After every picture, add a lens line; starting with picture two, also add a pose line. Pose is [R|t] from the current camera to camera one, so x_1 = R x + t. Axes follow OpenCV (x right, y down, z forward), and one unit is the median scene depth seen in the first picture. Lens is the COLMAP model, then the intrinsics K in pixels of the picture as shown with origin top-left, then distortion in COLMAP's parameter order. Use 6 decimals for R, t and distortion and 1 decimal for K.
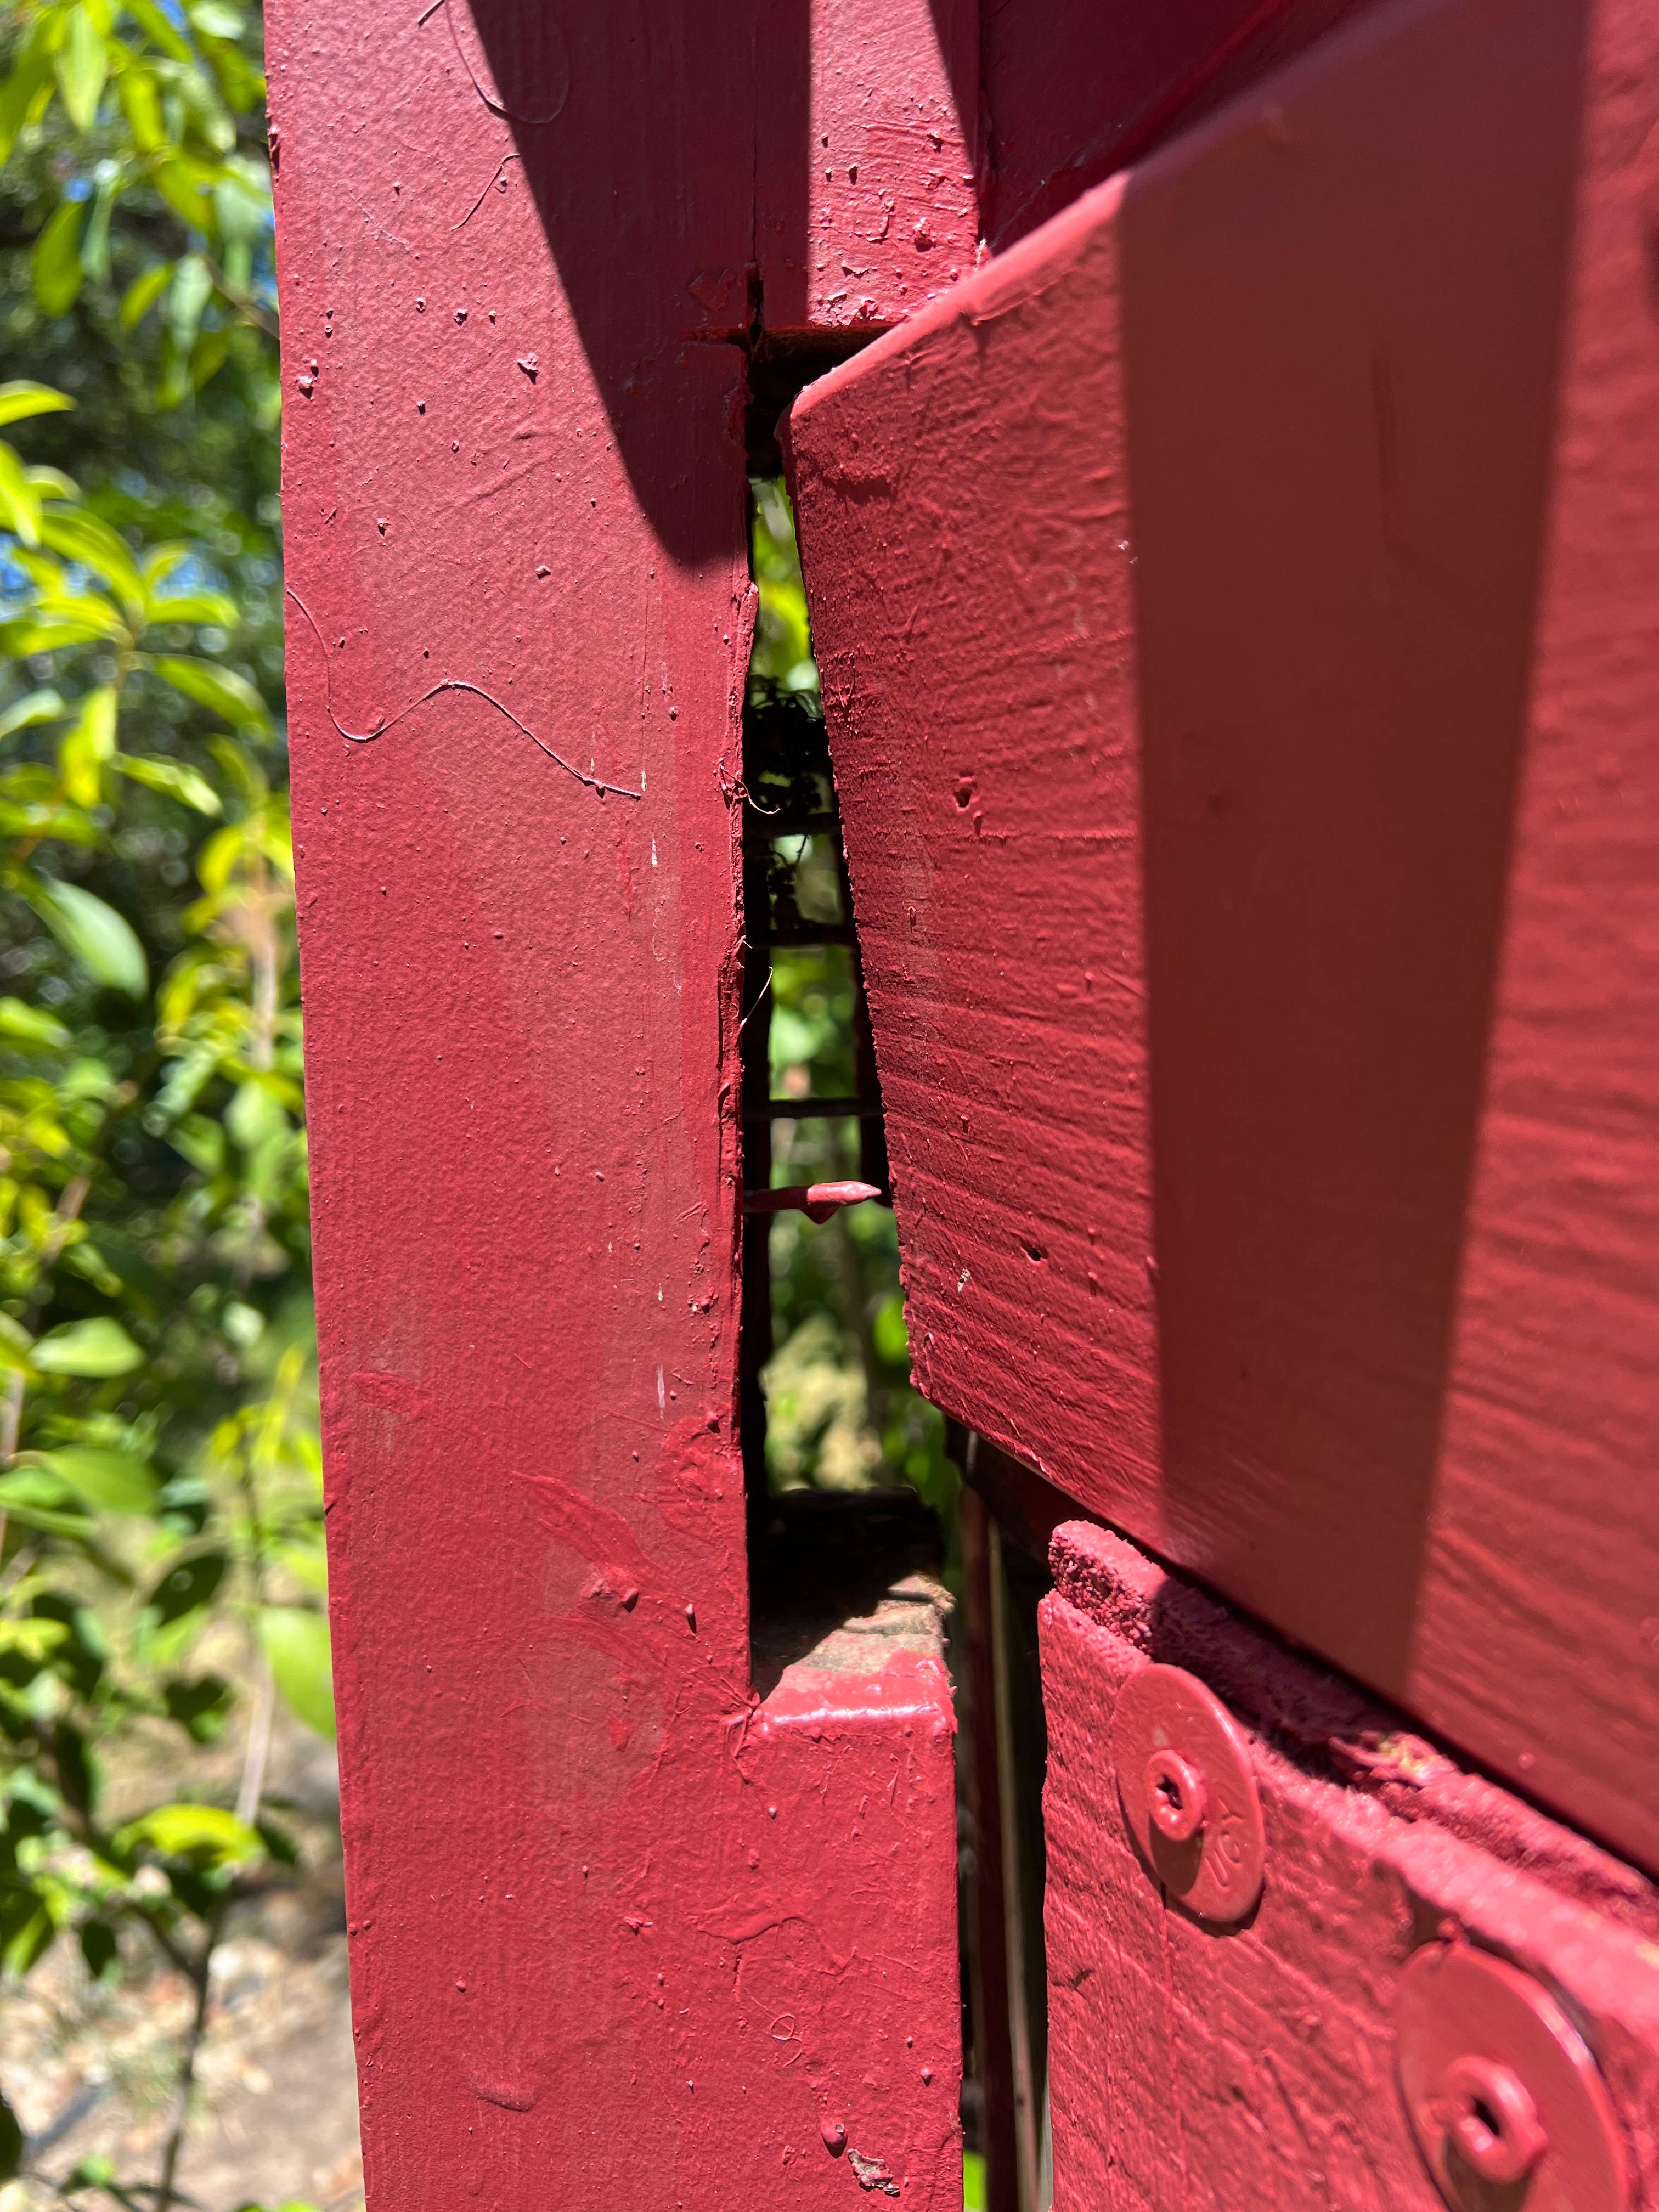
lens RADIAL K [[1708.0, 0, 829.5], [0, 1708.0, 1106.0], [0, 0, 1]] dist [0.011669, -0.046312]
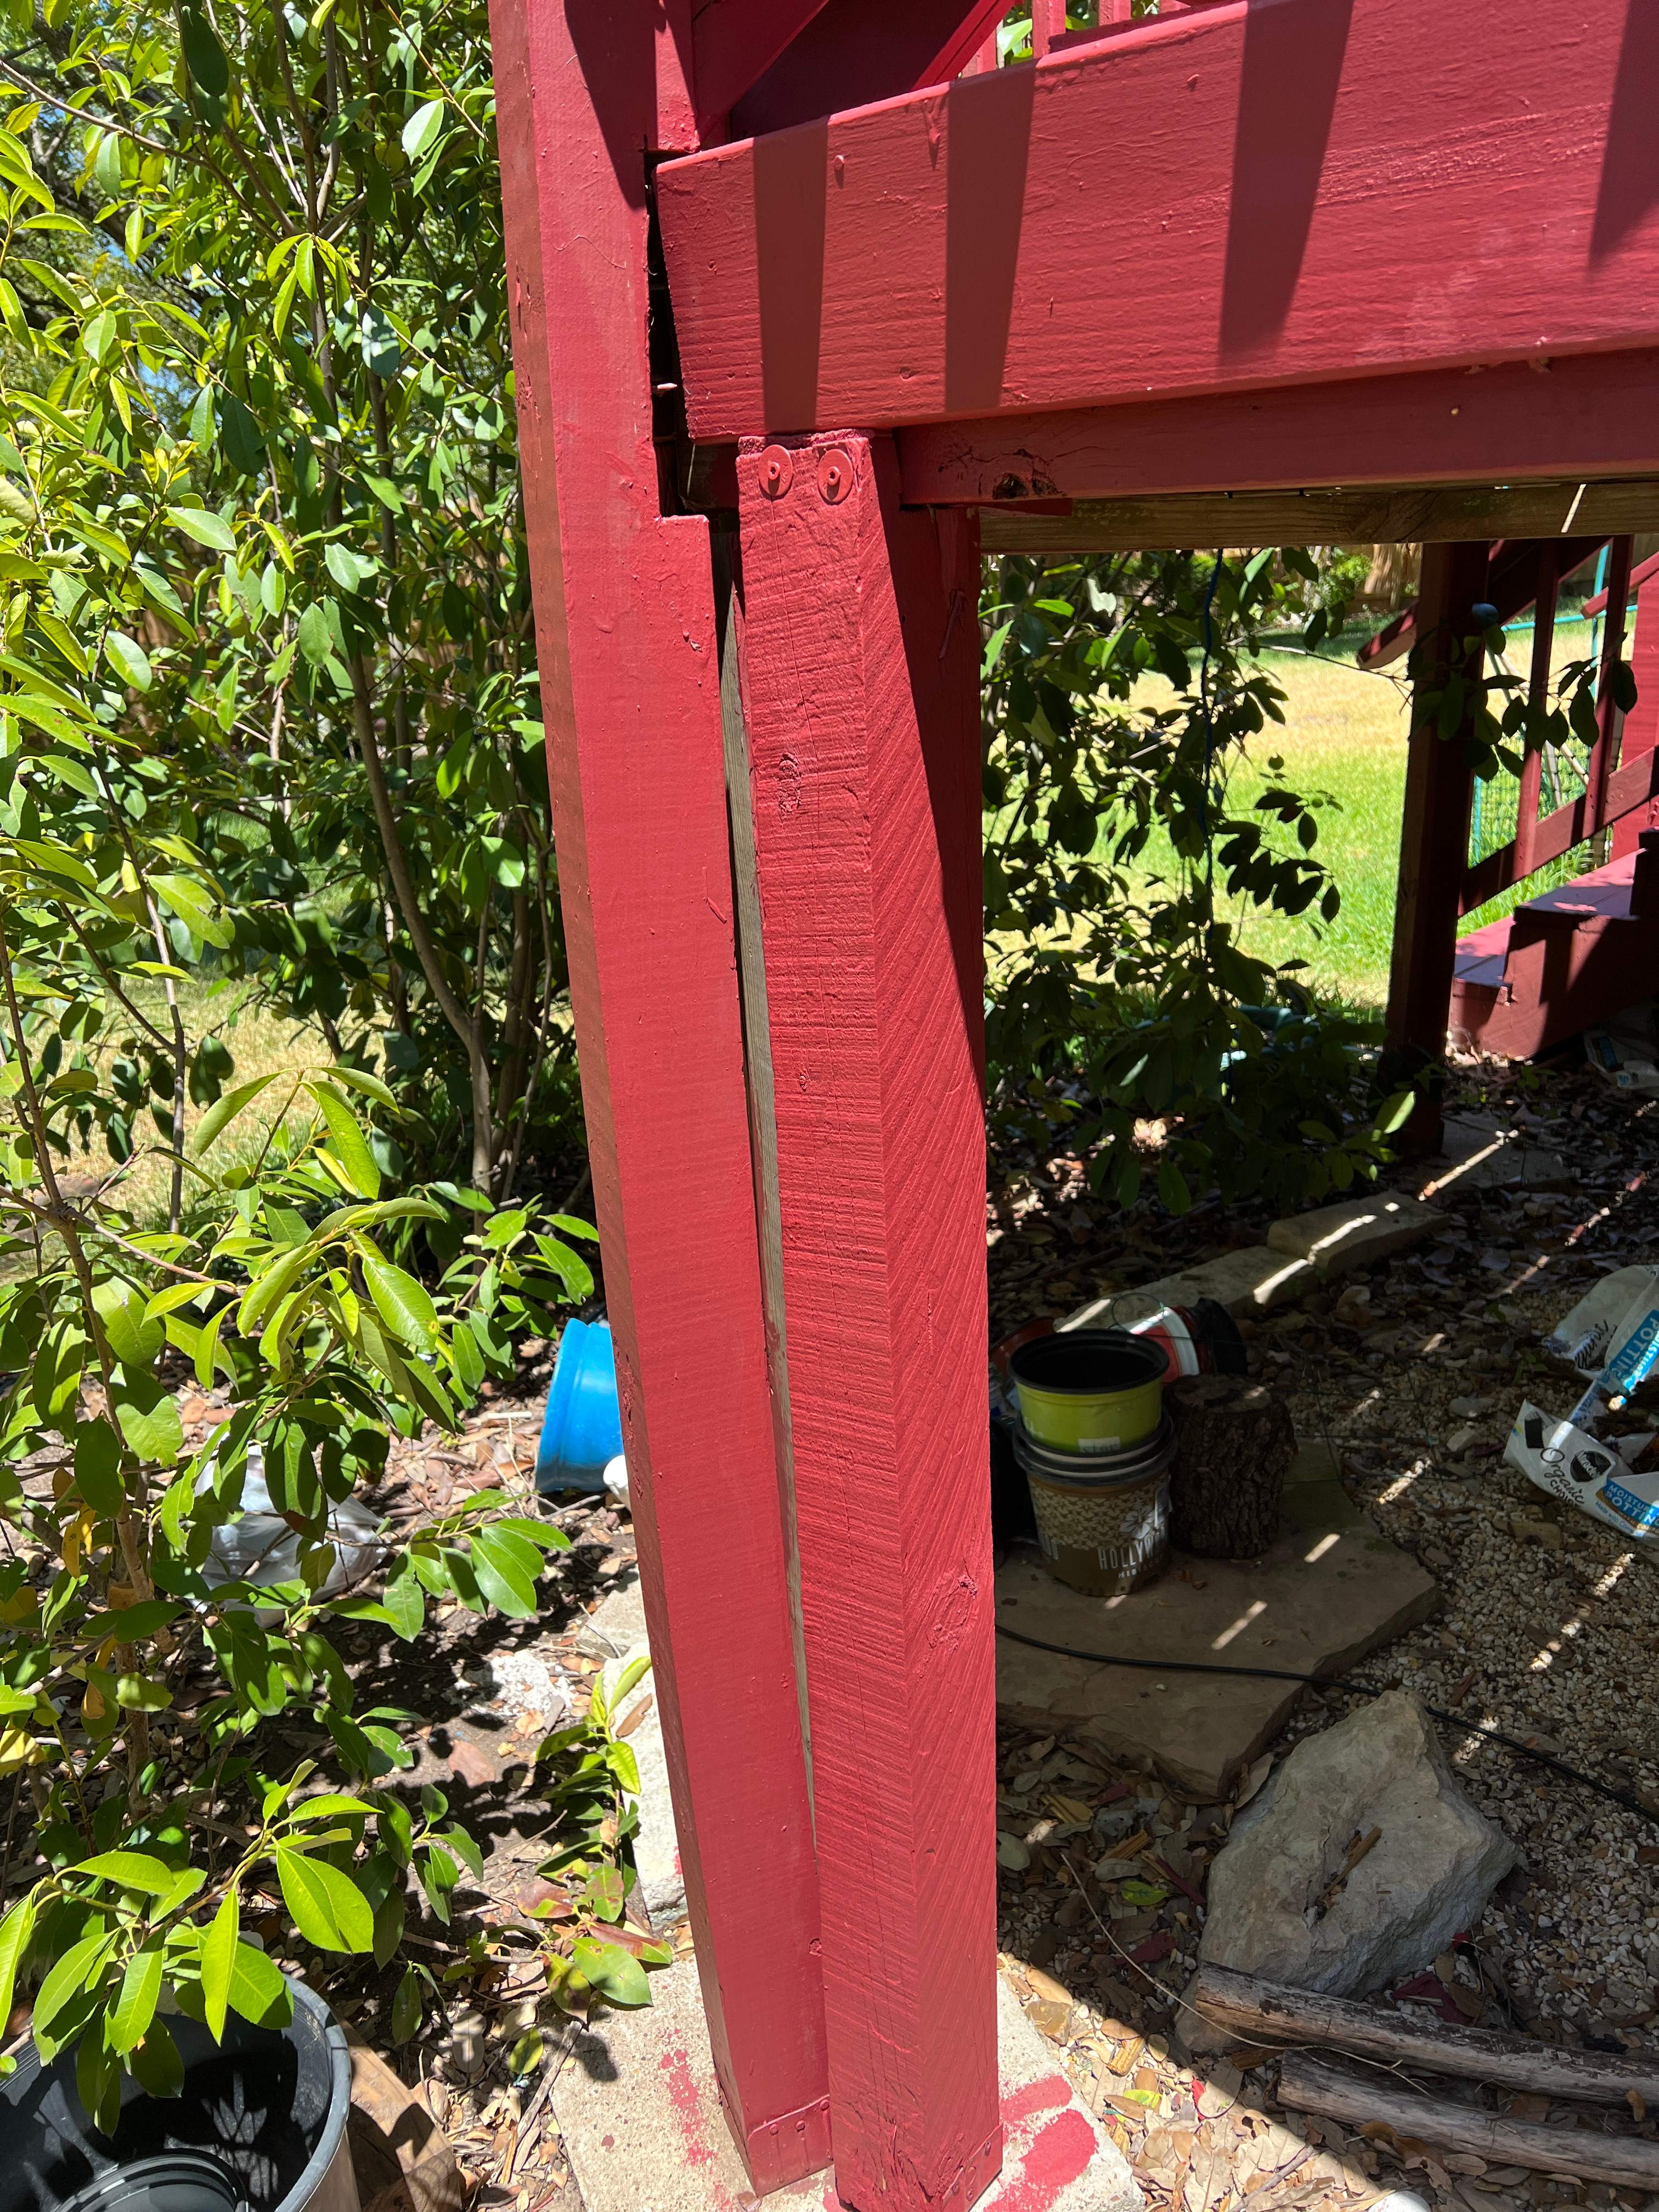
lens RADIAL K [[1684.7, 0, 829.5], [0, 1684.7, 1106.0], [0, 0, 1]] dist [0.046906, -0.048655]
pose [[0.924623, -0.121018, 0.361146, -1.608859], [0.065703, 0.984645, 0.161732, 1.374555], [-0.375173, -0.125812, 0.918377, -3.742013]]
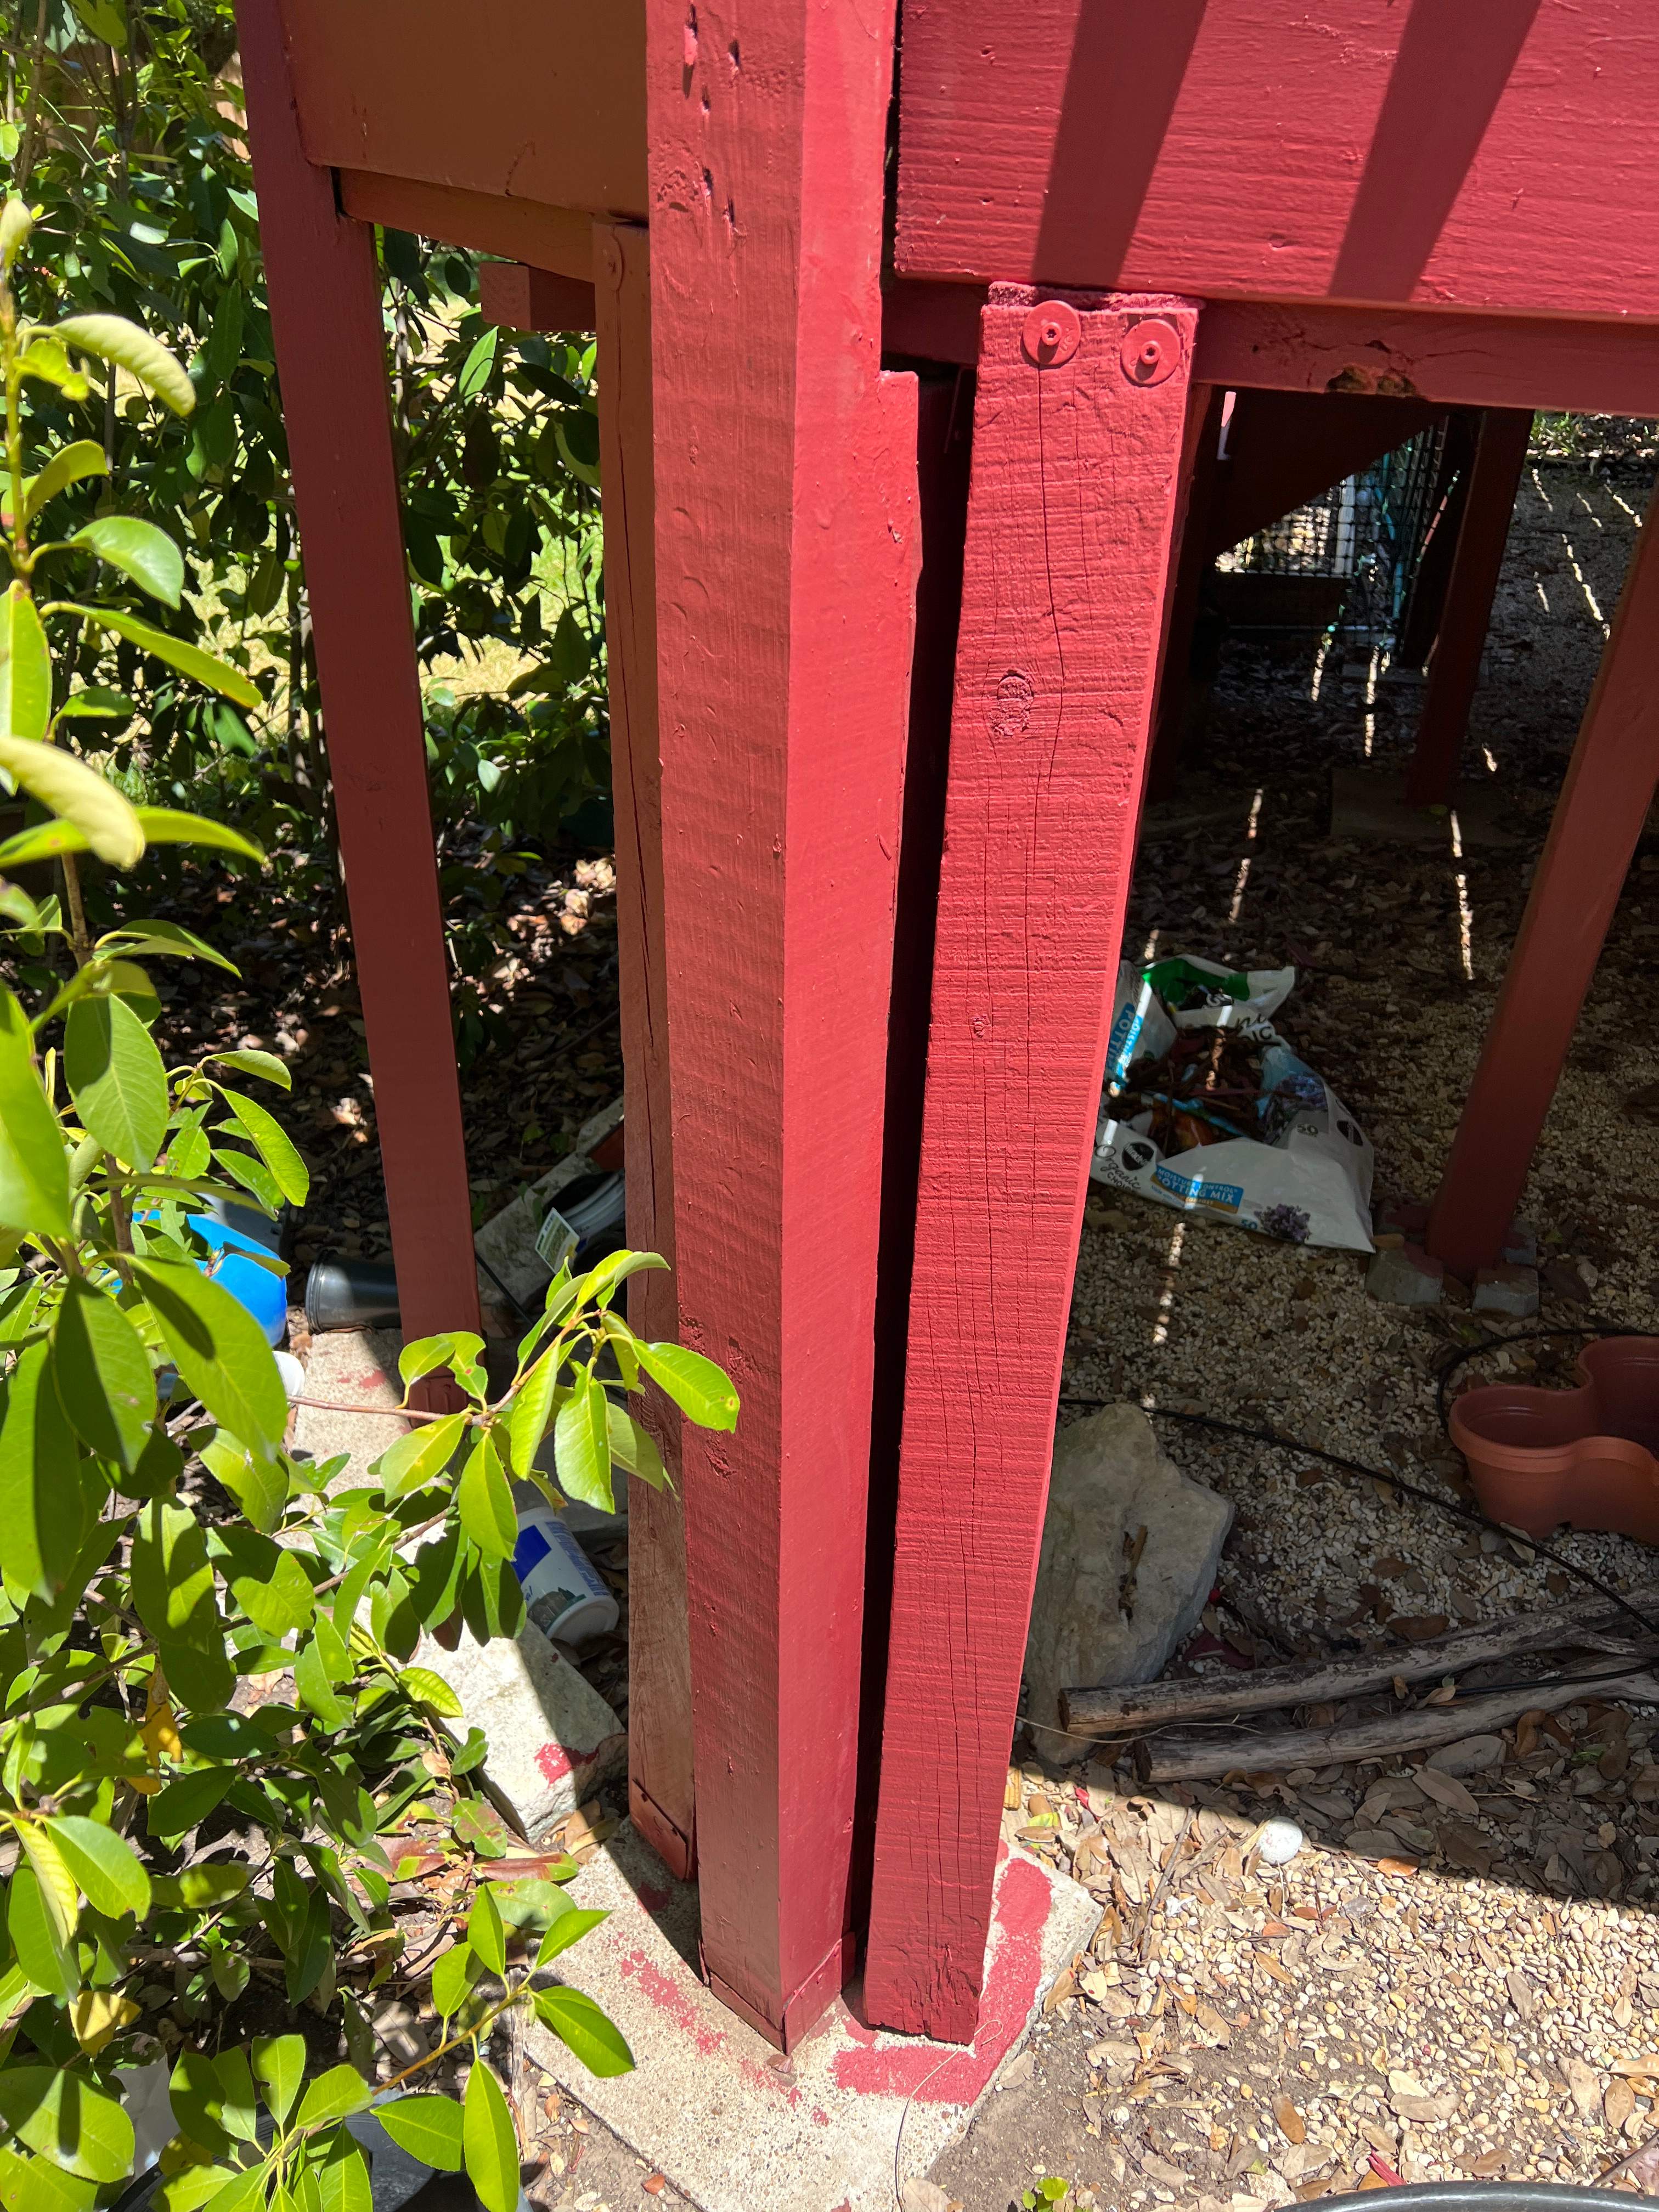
lens RADIAL K [[1684.7, 0, 829.5], [0, 1684.7, 1106.0], [0, 0, 1]] dist [0.046906, -0.048655]
pose [[0.619863, -0.337916, 0.708225, -3.512590], [0.060653, 0.920462, 0.386096, 0.471145], [-0.782362, -0.196371, 0.591056, -1.340216]]
